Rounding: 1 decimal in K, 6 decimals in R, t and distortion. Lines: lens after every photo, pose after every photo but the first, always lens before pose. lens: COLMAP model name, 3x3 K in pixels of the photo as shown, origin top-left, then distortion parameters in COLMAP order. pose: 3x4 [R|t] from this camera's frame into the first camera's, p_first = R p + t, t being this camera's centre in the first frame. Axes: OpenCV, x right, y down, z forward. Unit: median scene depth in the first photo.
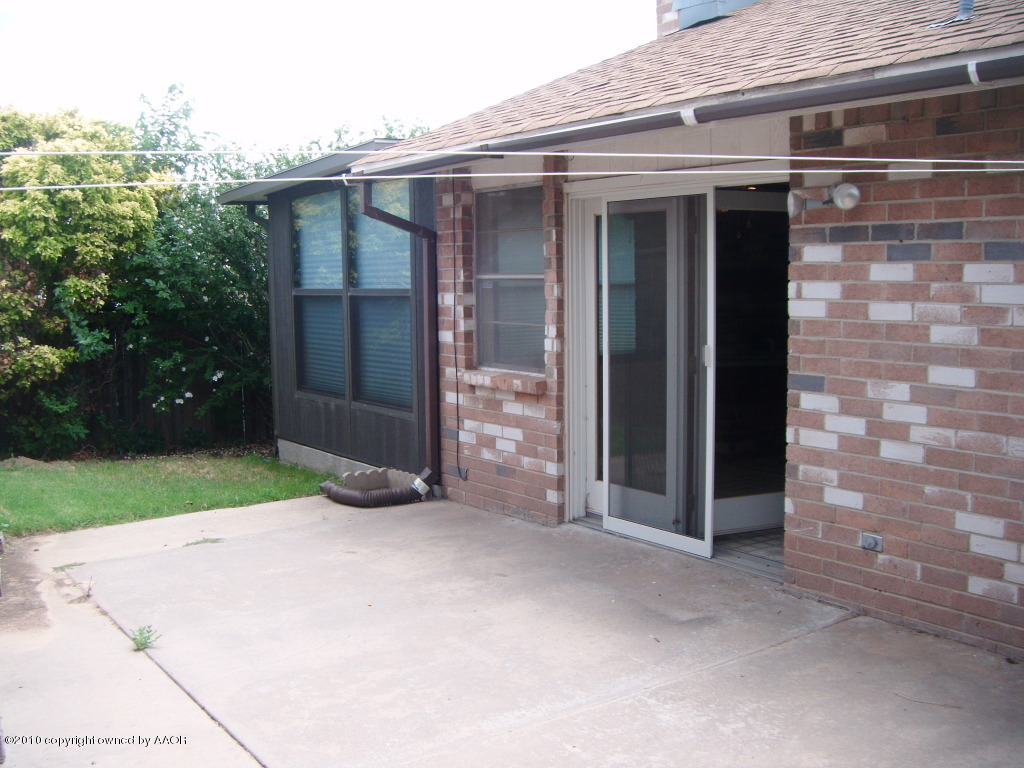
lens RADIAL K [[1069.8, 0, 510.5], [0, 1069.8, 383.6], [0, 0, 1]] dist [-0.155711, 0.000000]
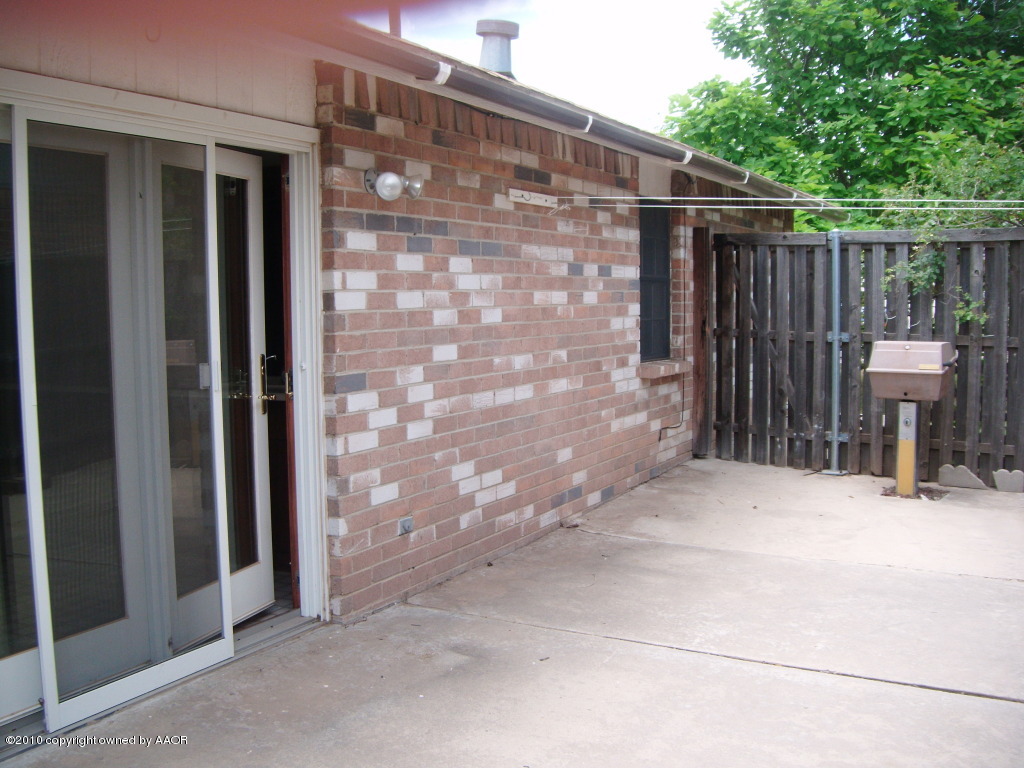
lens RADIAL K [[1069.8, 0, 511.0], [0, 1069.8, 384.7], [0, 0, 1]] dist [-0.155711, 0.000000]
pose [[-0.452049, -0.056762, 0.890185, -0.646811], [0.108598, 0.987047, 0.118086, -0.100402], [-0.885358, 0.150053, -0.440029, 1.396184]]
